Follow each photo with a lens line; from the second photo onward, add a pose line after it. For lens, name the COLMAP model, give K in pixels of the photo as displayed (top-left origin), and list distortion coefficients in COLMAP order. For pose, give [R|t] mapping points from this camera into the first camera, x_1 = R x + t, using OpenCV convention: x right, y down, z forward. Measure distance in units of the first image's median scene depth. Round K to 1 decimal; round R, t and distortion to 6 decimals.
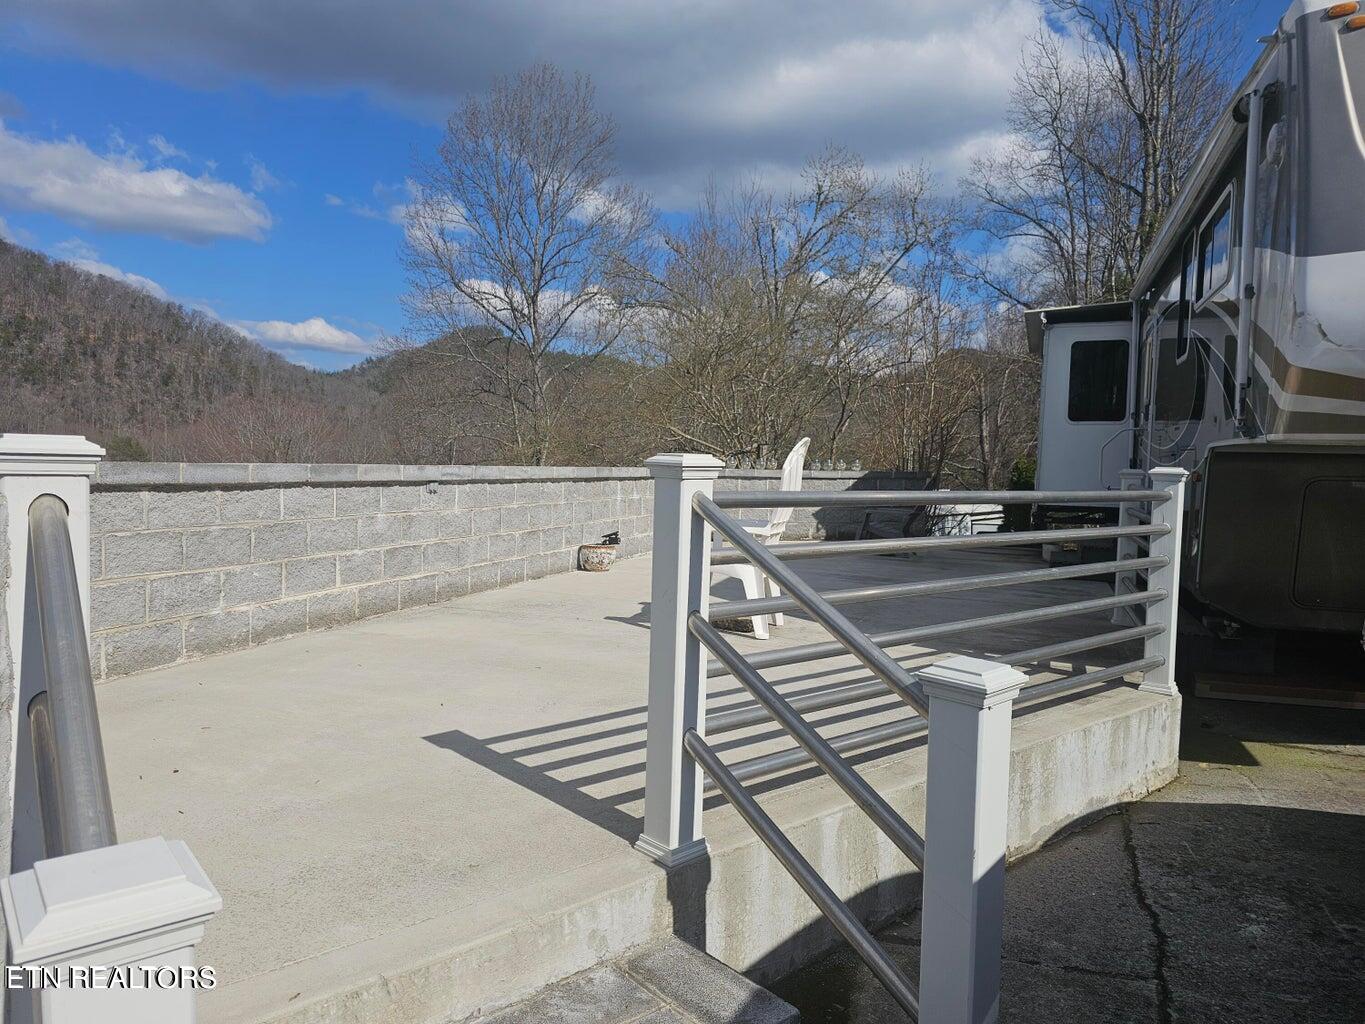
lens RADIAL K [[901.2, 0, 687.1], [0, 901.2, 509.3], [0, 0, 1]] dist [0.082095, -0.072305]
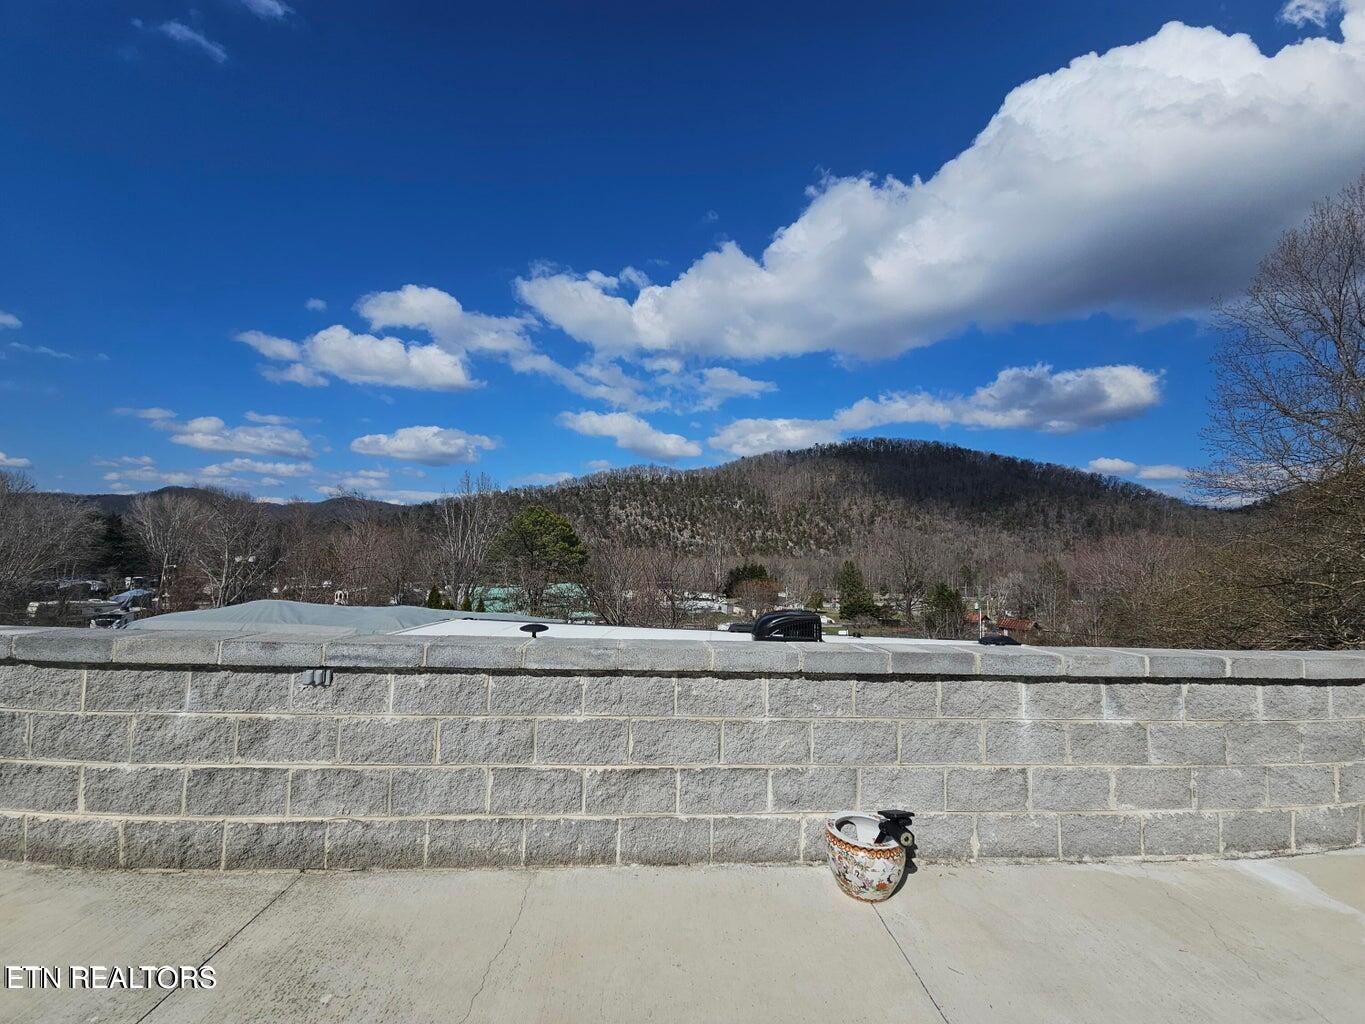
lens RADIAL K [[553.0, 0, 689.9], [0, 553.0, 513.7], [0, 0, 1]] dist [0.007945, -0.006951]
pose [[0.408515, -0.077378, -0.909466, 0.081748], [-0.070739, 0.990719, -0.116066, -0.048541], [0.910006, 0.111749, 0.399250, 0.466082]]
